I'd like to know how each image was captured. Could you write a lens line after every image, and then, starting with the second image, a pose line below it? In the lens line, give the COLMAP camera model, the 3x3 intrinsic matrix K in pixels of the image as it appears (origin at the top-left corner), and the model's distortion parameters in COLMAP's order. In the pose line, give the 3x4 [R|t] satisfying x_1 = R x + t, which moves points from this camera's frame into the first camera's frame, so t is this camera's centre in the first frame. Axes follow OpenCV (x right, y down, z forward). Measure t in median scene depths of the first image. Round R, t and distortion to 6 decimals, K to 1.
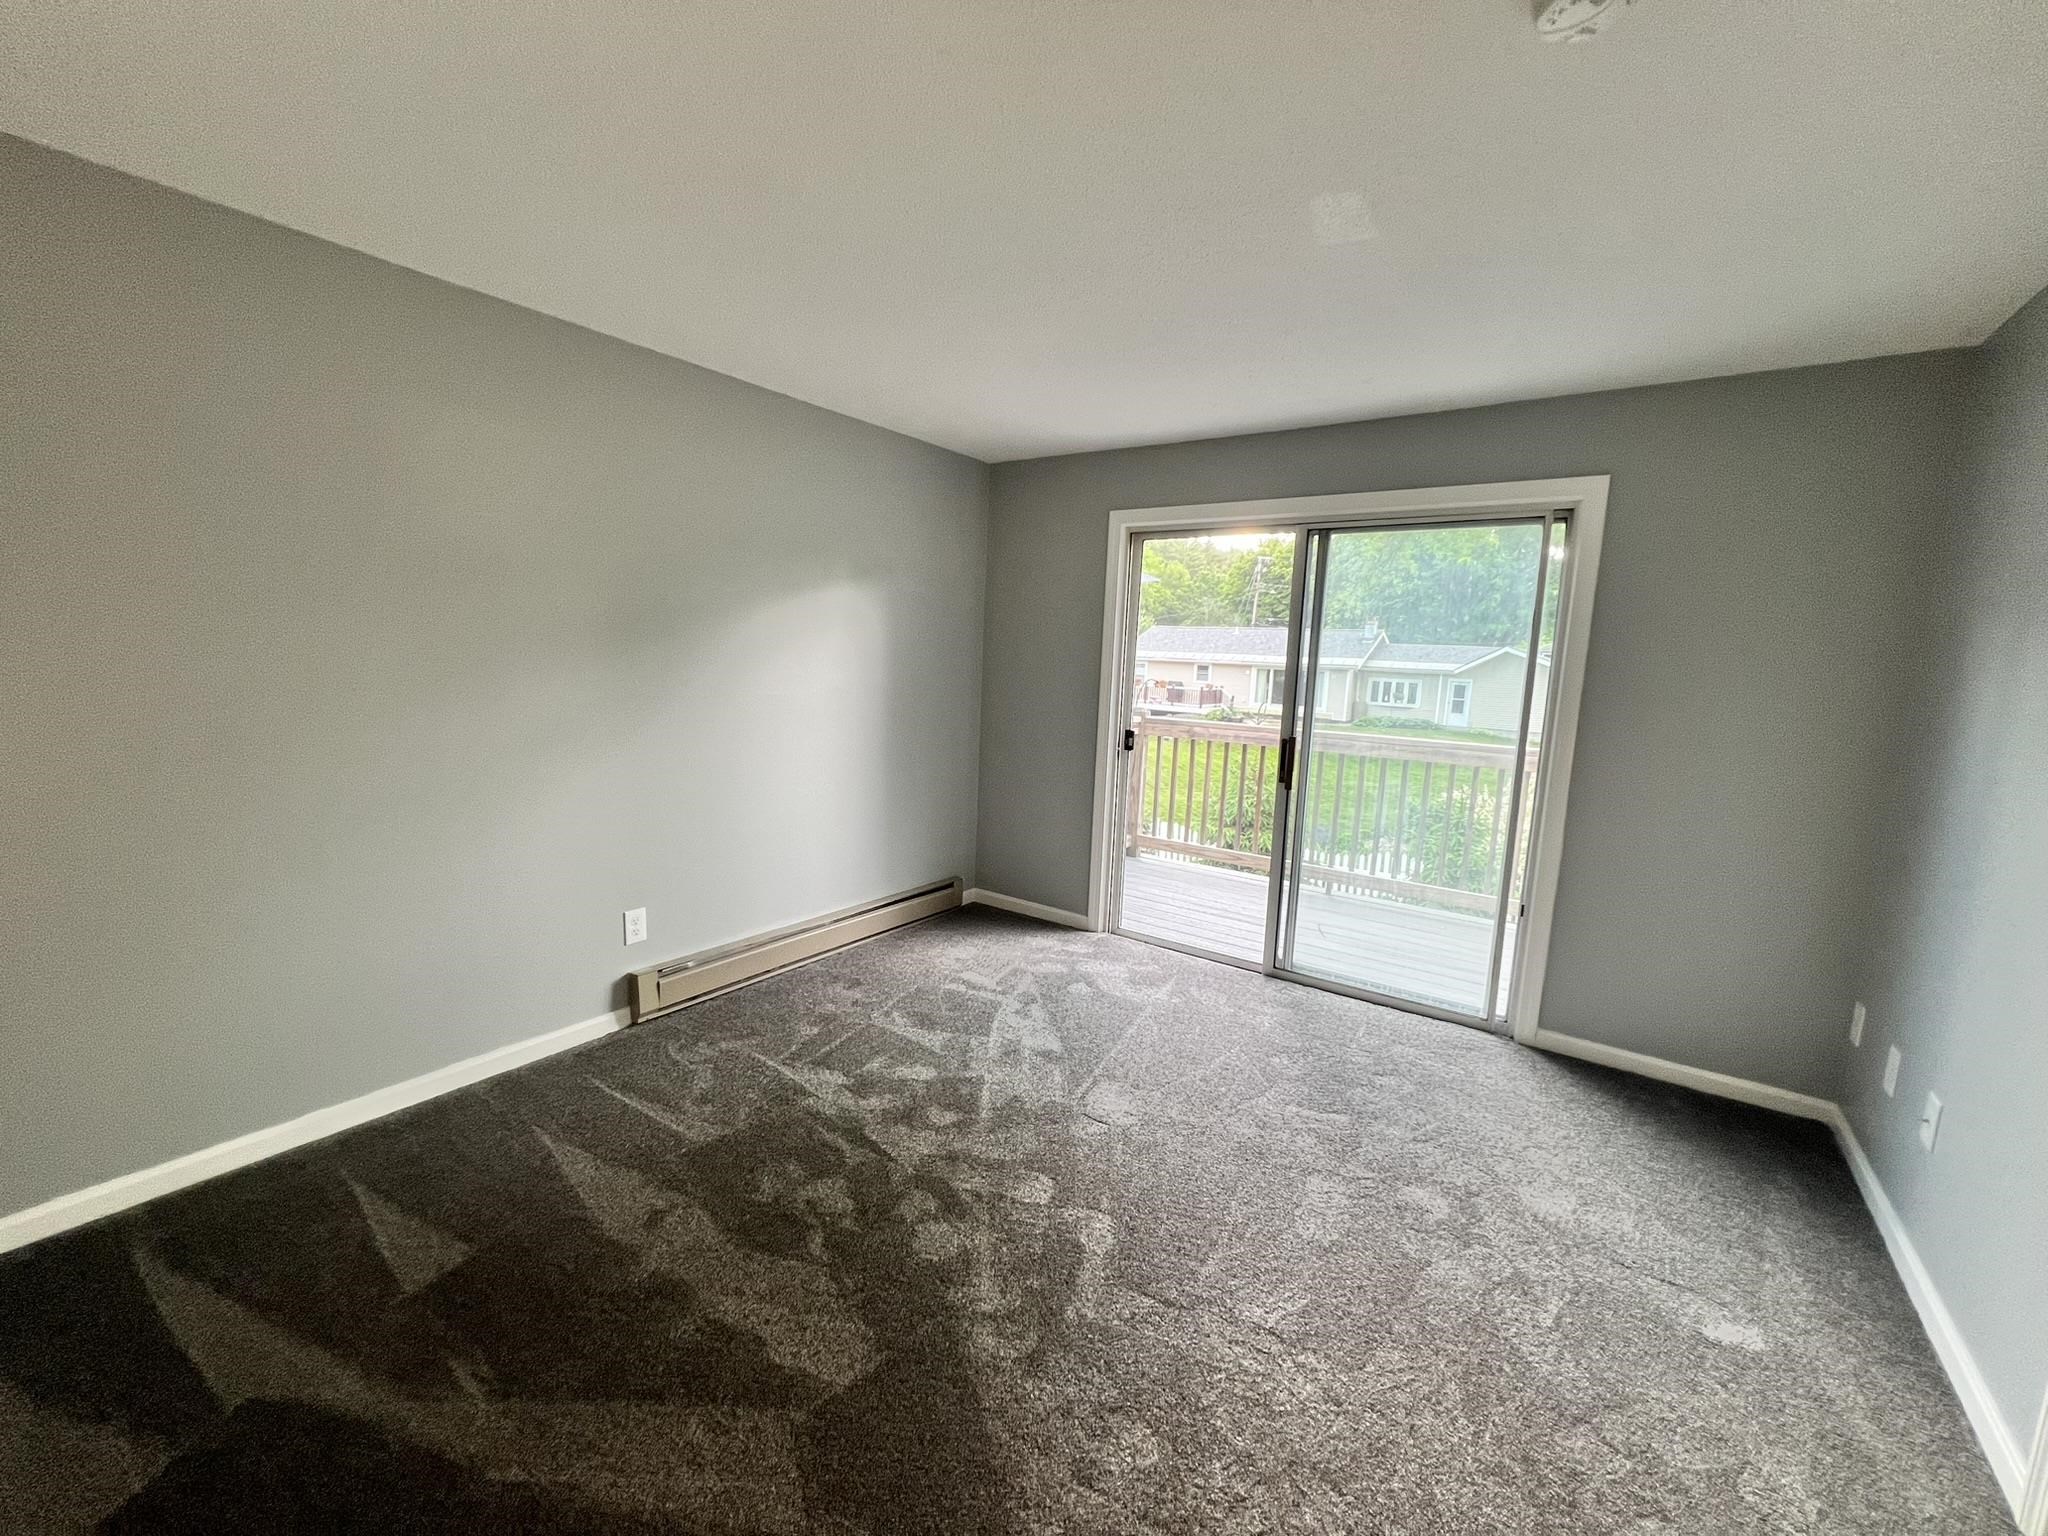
lens RADIAL K [[773.9, 0, 1014.9], [0, 773.9, 743.5], [0, 0, 1]] dist [0.000148, 0.000009]
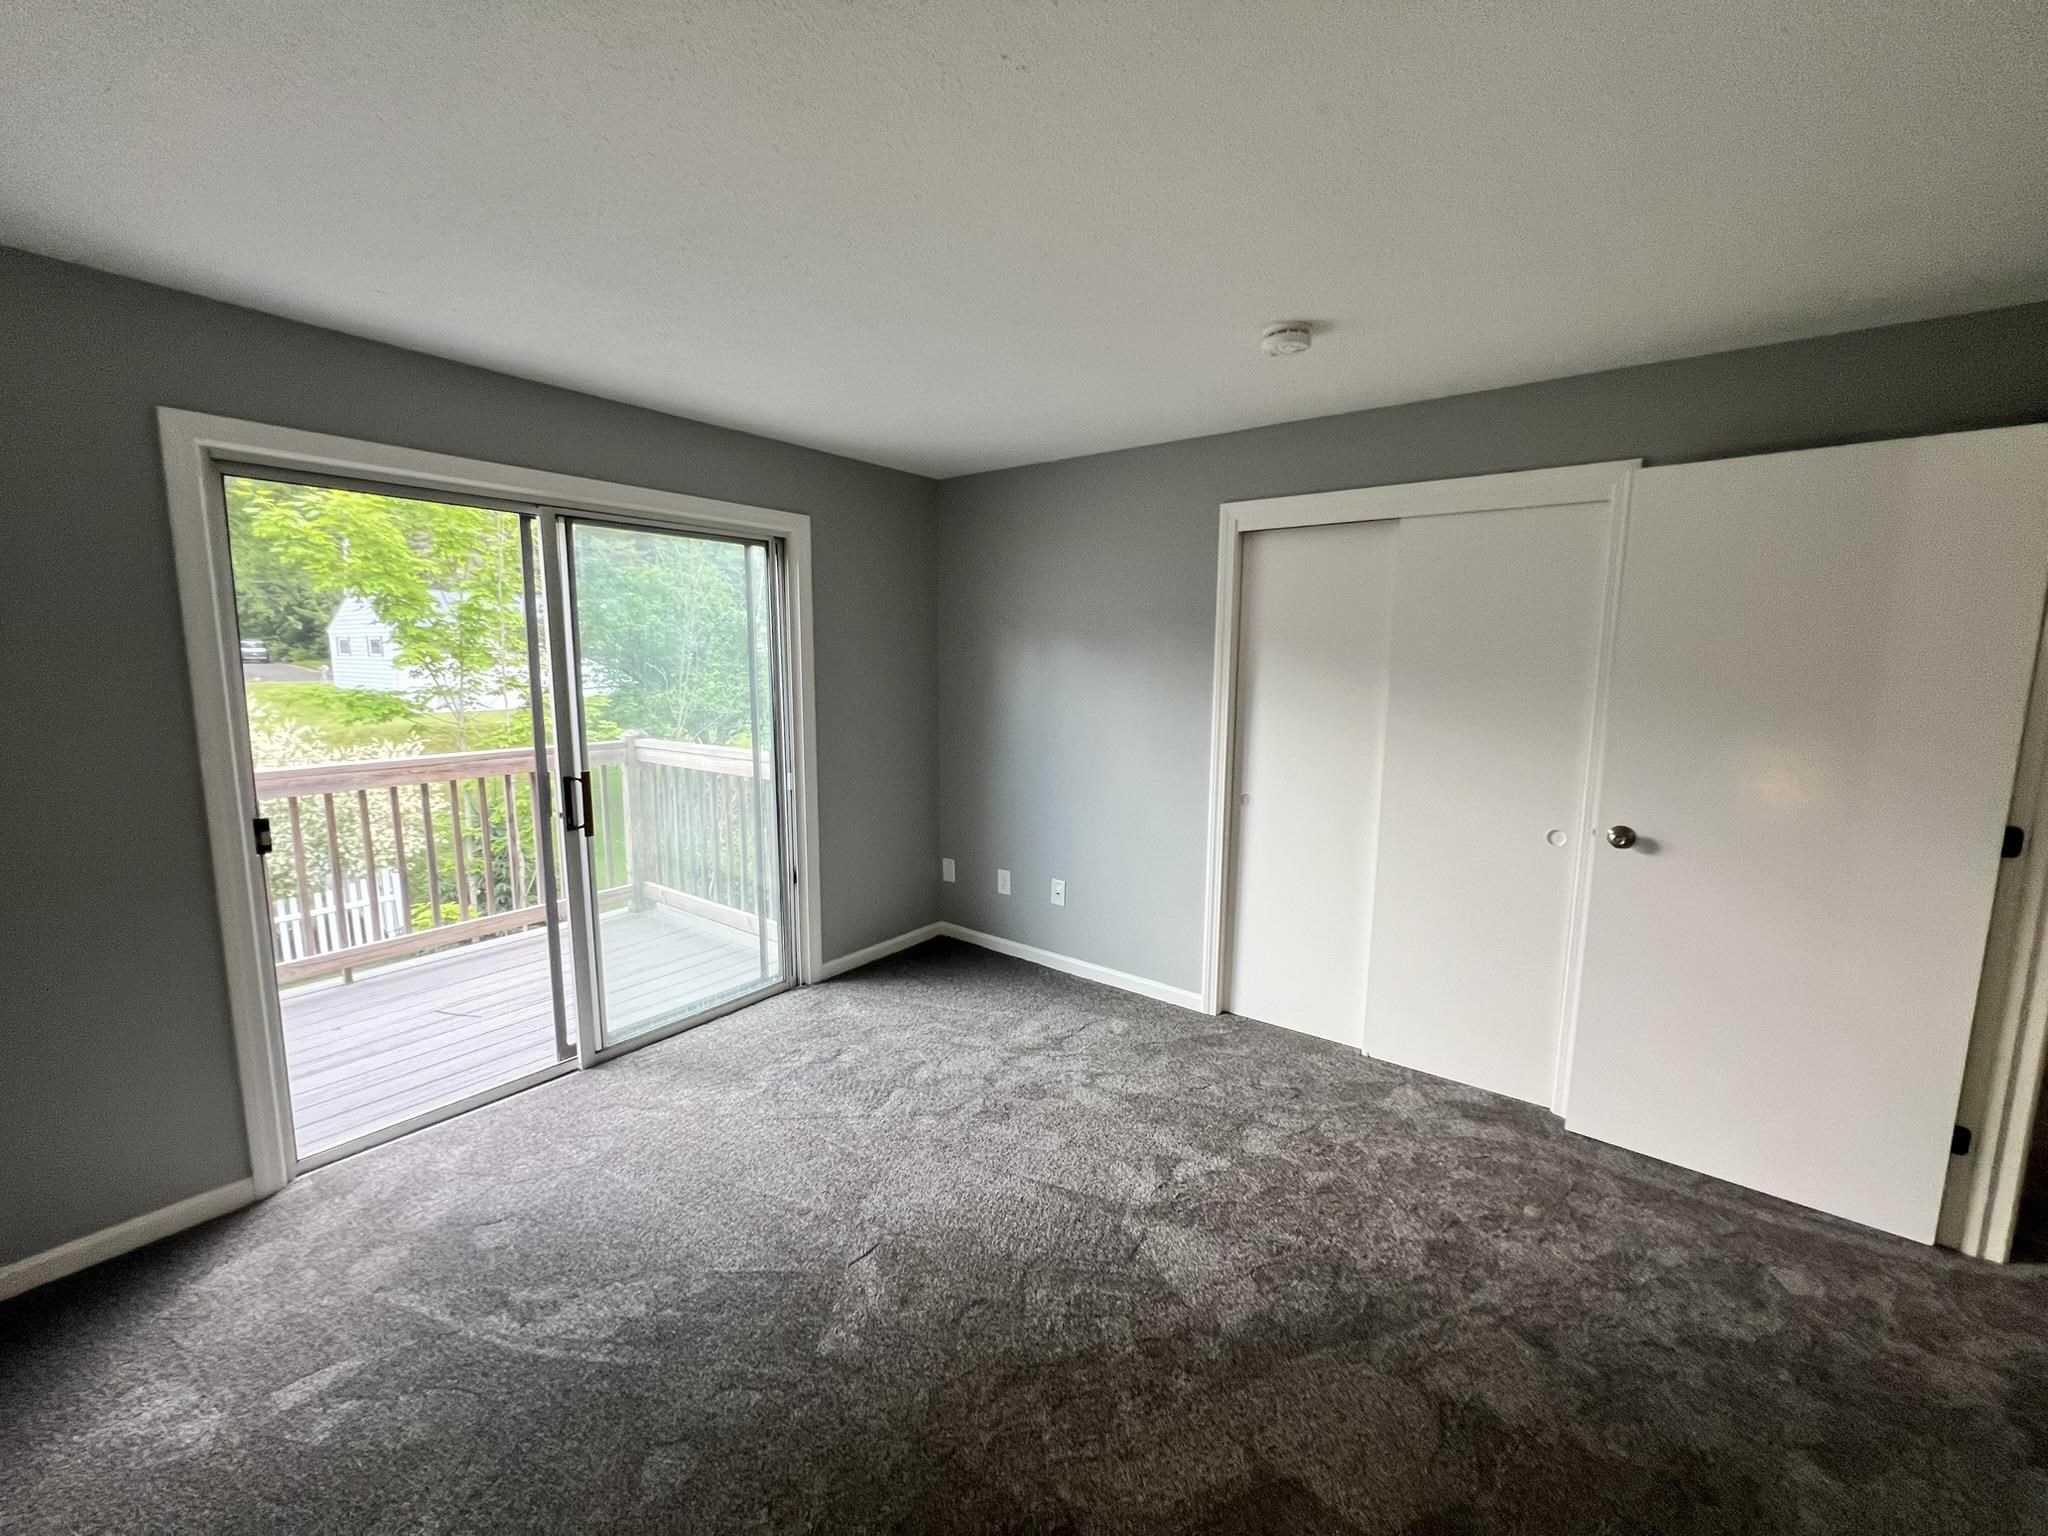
lens RADIAL K [[769.7, 0, 1021.3], [0, 769.7, 749.7], [0, 0, 1]] dist [-0.000659, -0.000062]
pose [[0.100356, -0.154353, 0.982906, -0.384177], [0.123500, 0.982186, 0.141630, -0.087910], [-0.987257, 0.107175, 0.117631, 0.442889]]
